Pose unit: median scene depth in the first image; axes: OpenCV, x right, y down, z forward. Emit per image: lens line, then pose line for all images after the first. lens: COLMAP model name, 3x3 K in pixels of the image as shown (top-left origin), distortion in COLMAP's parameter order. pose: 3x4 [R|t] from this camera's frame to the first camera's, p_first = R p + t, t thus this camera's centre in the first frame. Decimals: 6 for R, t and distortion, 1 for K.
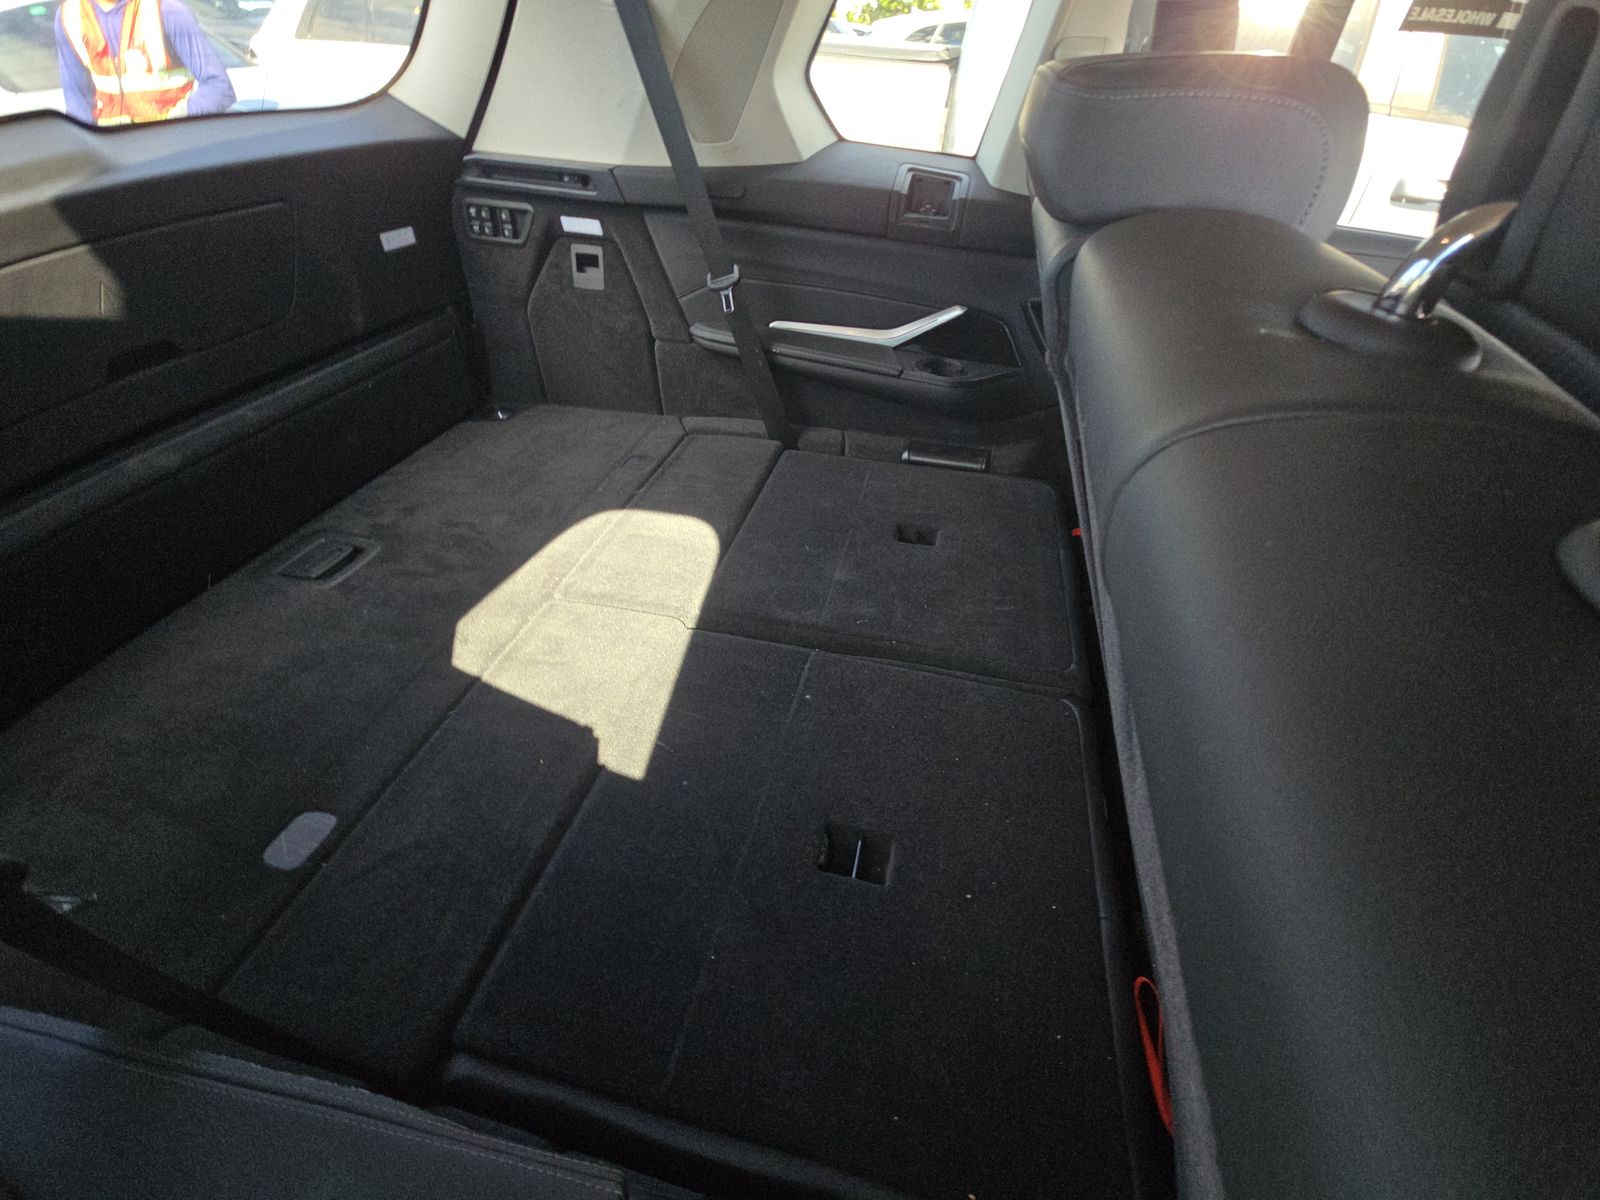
lens RADIAL K [[652.1, 0, 802.3], [0, 652.1, 598.4], [0, 0, 1]] dist [0.001770, 0.000400]
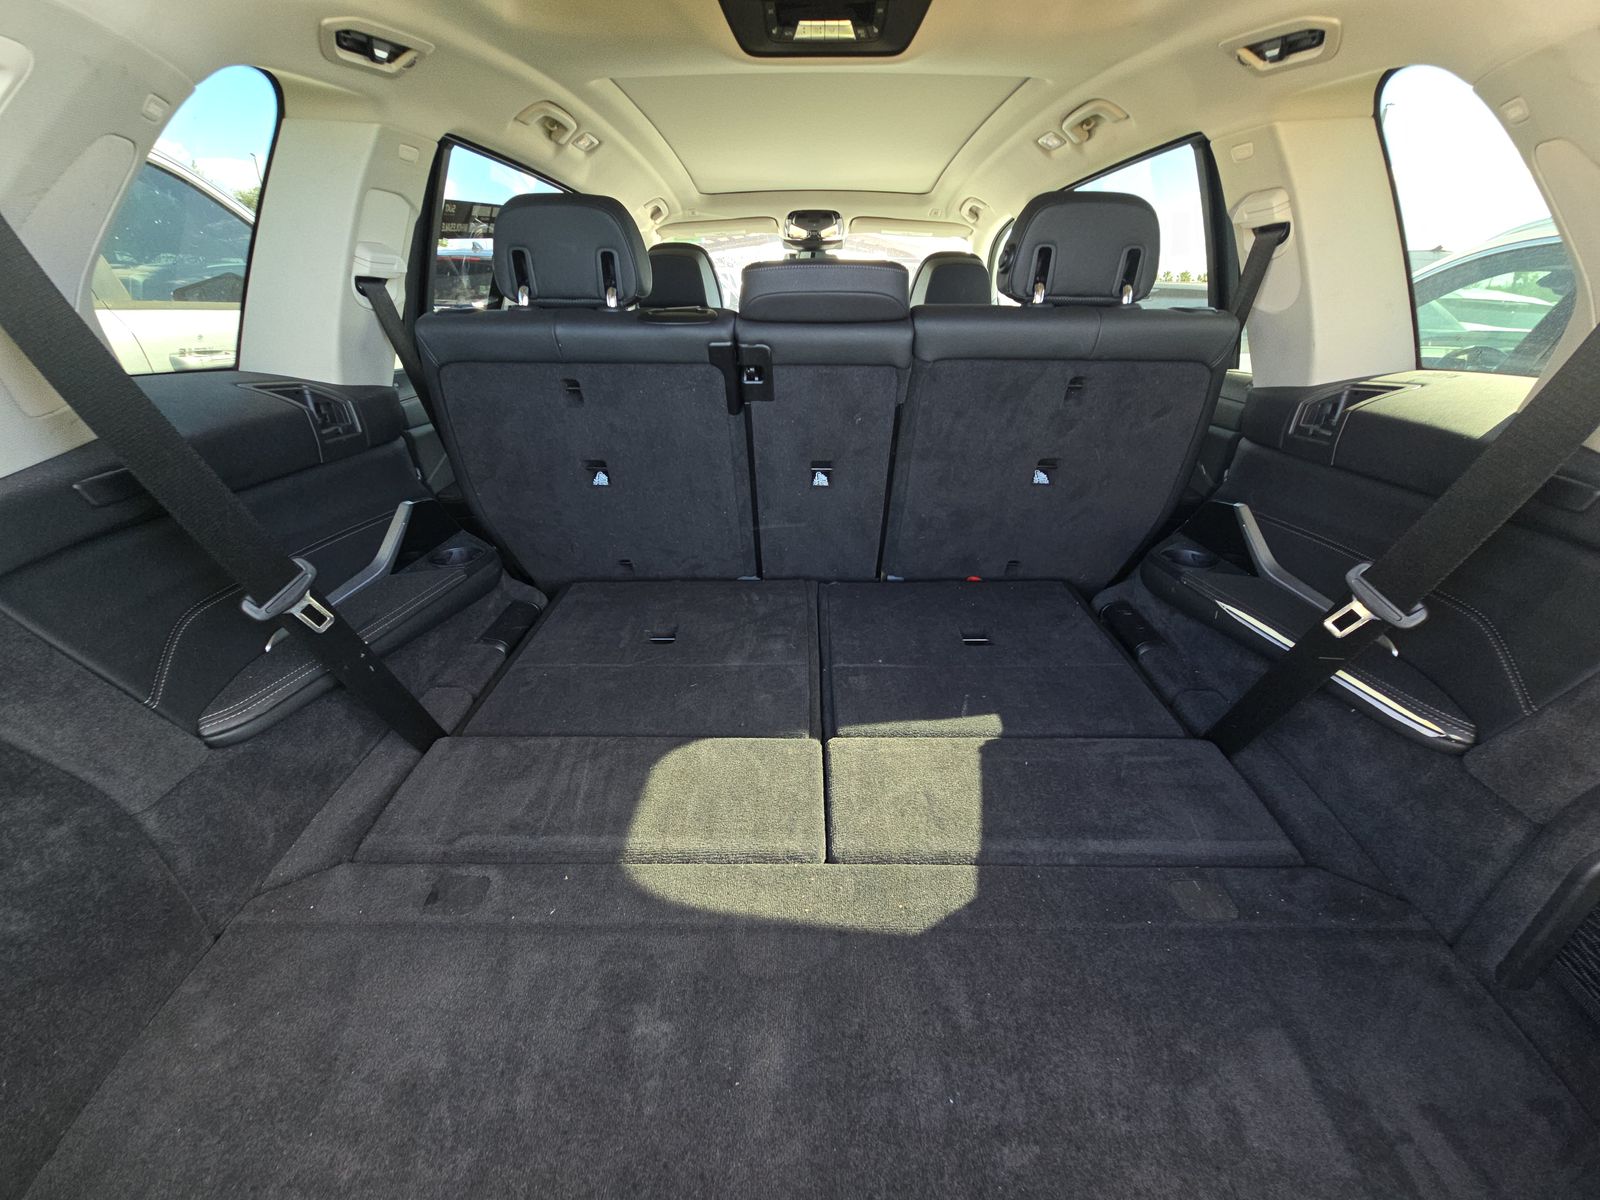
lens RADIAL K [[652.1, 0, 802.3], [0, 652.1, 598.4], [0, 0, 1]] dist [0.001770, 0.000400]
pose [[-0.225652, -0.462387, 0.857484, -0.764084], [0.619947, 0.610814, 0.492516, -0.506456], [-0.751496, 0.642732, 0.148824, 0.592101]]
